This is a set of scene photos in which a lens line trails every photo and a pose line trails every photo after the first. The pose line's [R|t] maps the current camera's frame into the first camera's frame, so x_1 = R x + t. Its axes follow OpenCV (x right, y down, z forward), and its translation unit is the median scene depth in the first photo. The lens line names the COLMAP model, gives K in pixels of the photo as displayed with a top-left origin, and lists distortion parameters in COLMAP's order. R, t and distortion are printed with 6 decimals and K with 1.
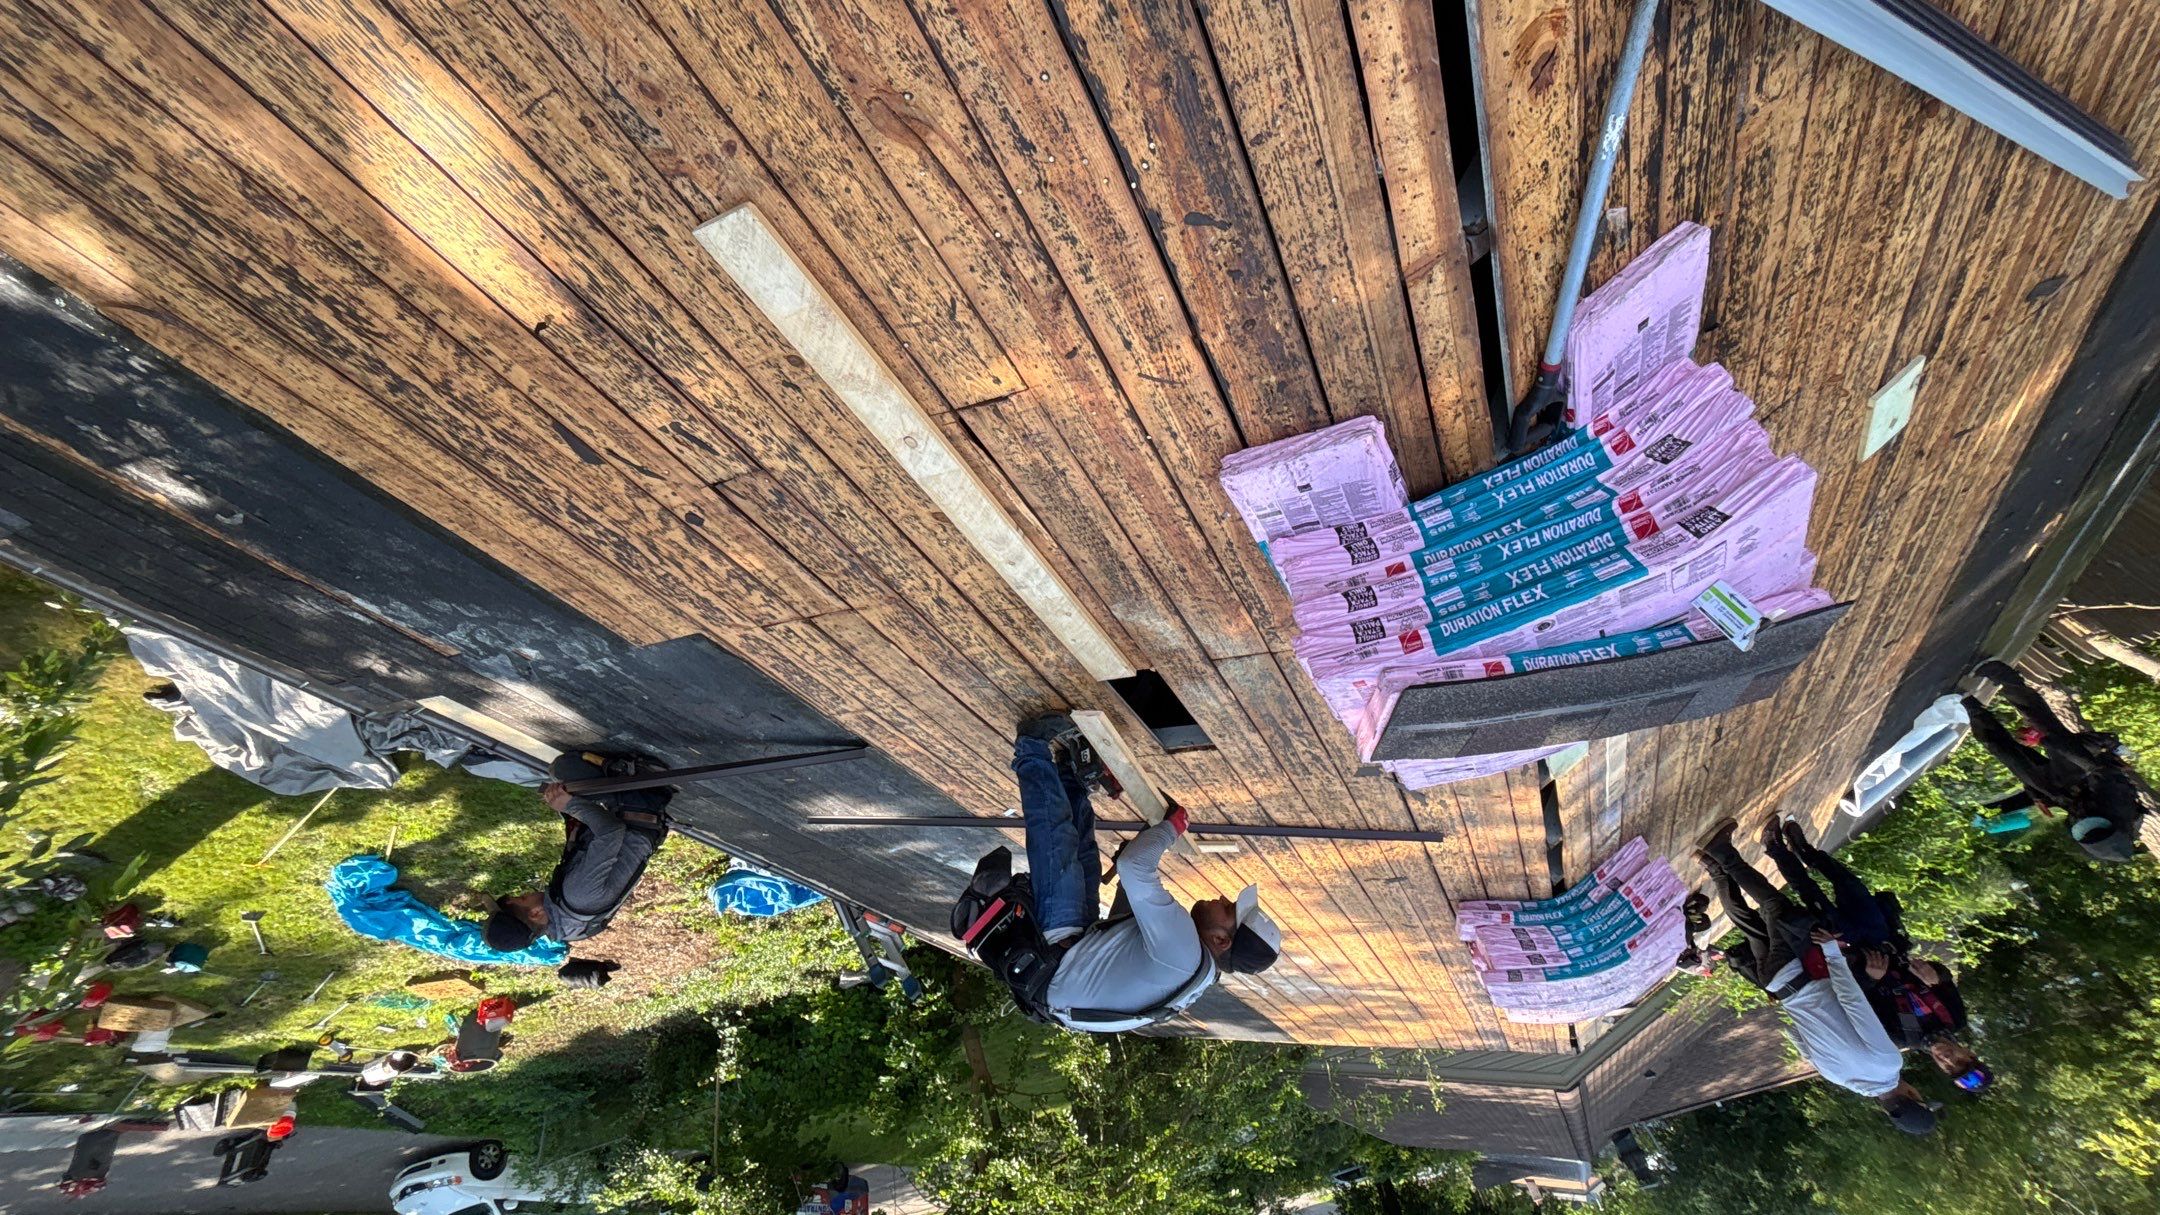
lens RADIAL K [[928.8, 0, 1075.9], [0, 928.8, 635.6], [0, 0, 1]] dist [0.025555, 0.006242]
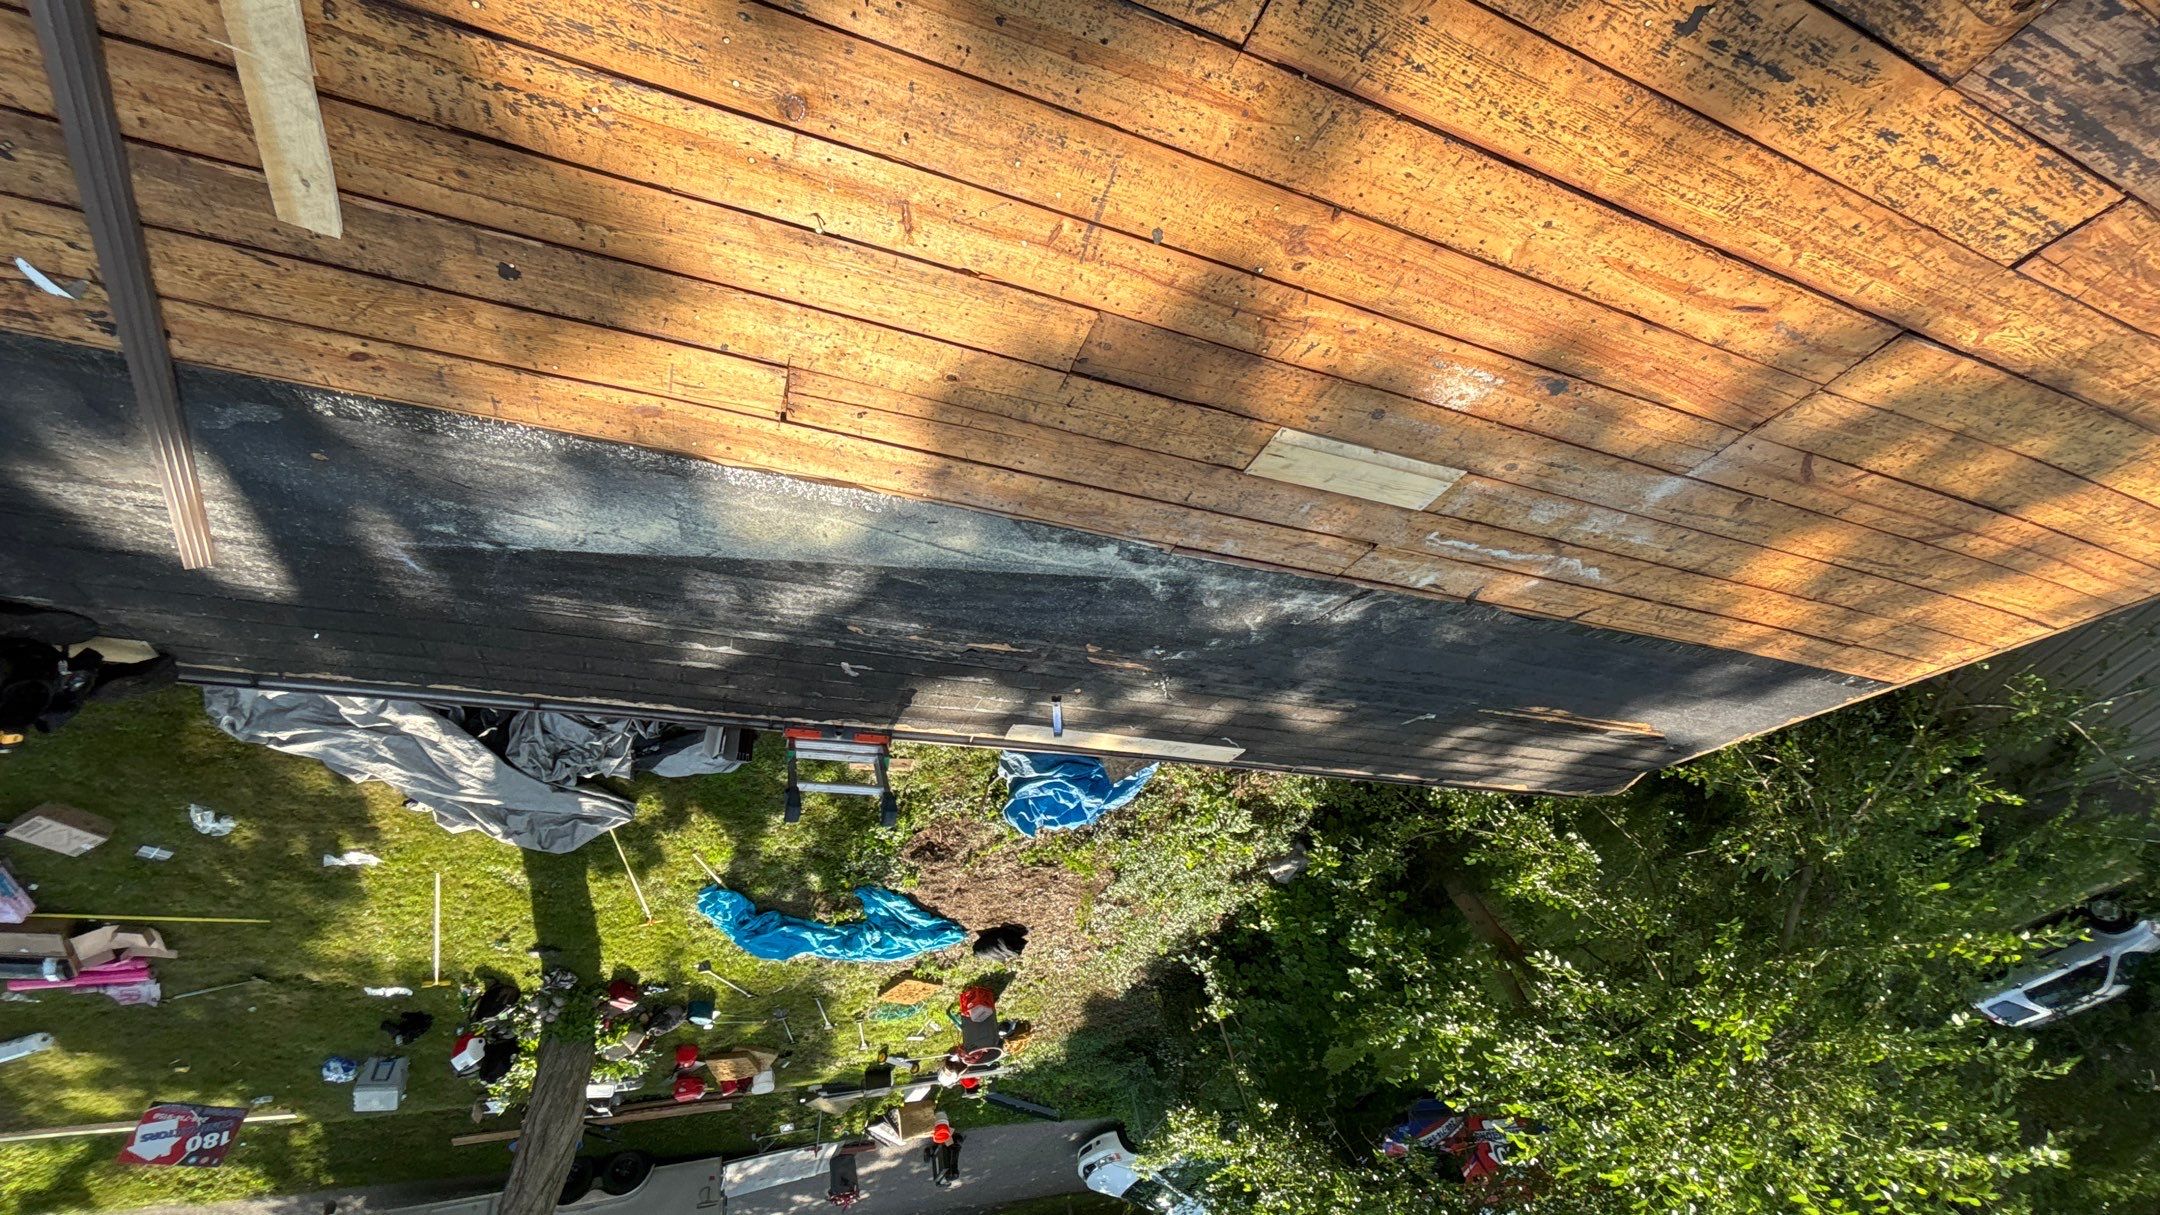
lens RADIAL K [[928.8, 0, 1075.9], [0, 928.8, 635.6], [0, 0, 1]] dist [0.025555, 0.006242]
pose [[0.740906, -0.426133, -0.519104, 0.307312], [0.450881, 0.888451, -0.085797, 0.438162], [0.497759, -0.170486, 0.850394, 0.662471]]
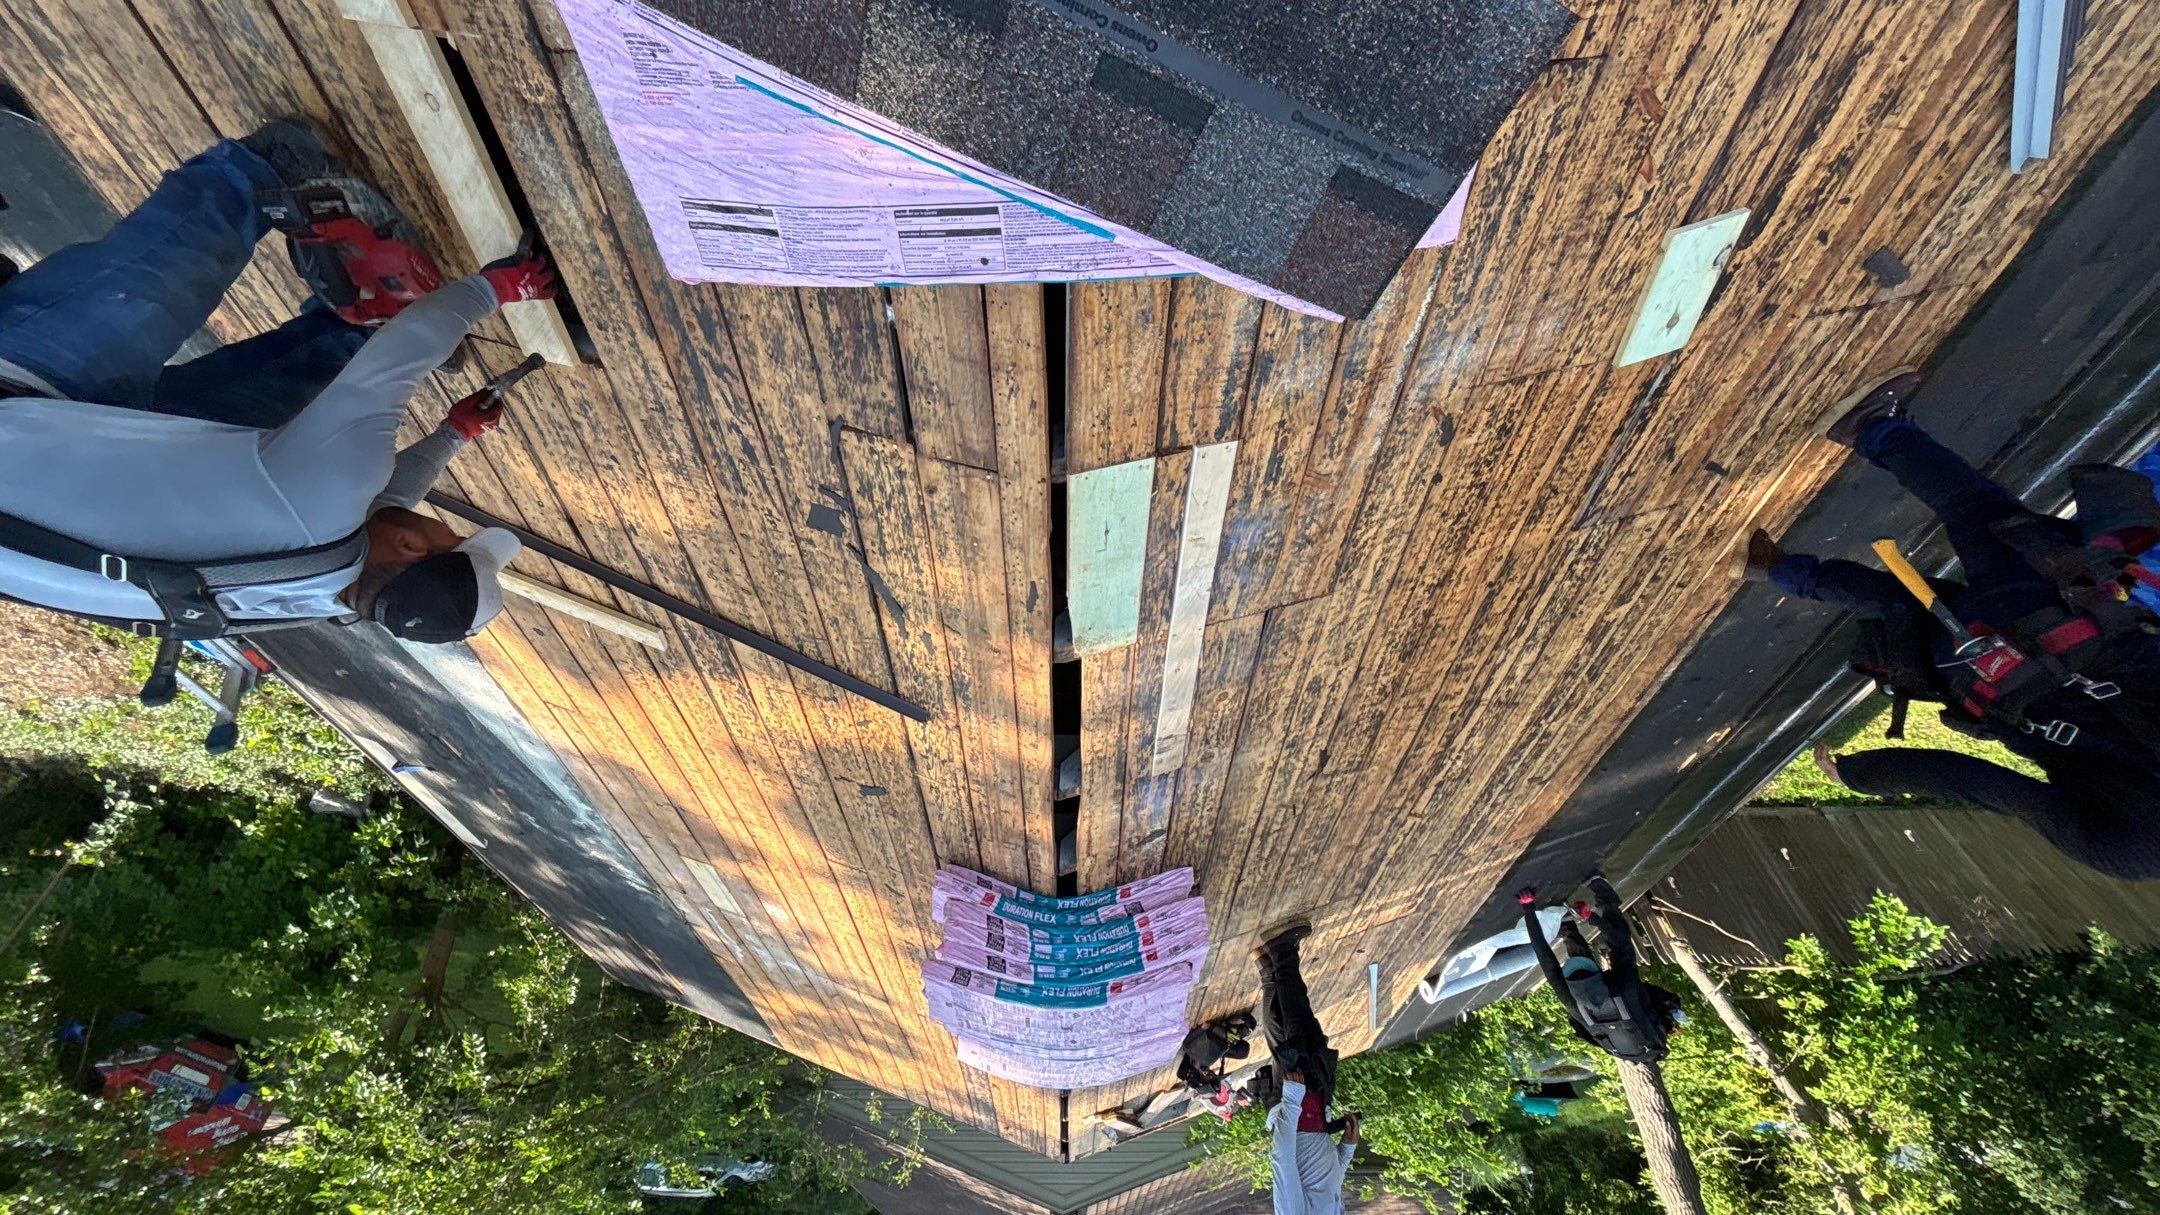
lens RADIAL K [[928.8, 0, 1075.9], [0, 928.8, 635.6], [0, 0, 1]] dist [0.025555, 0.006242]
pose [[0.878113, 0.439109, 0.190000, 0.236137], [-0.427997, 0.898420, -0.098289, 0.129004], [-0.213860, 0.004989, 0.976852, 0.225655]]
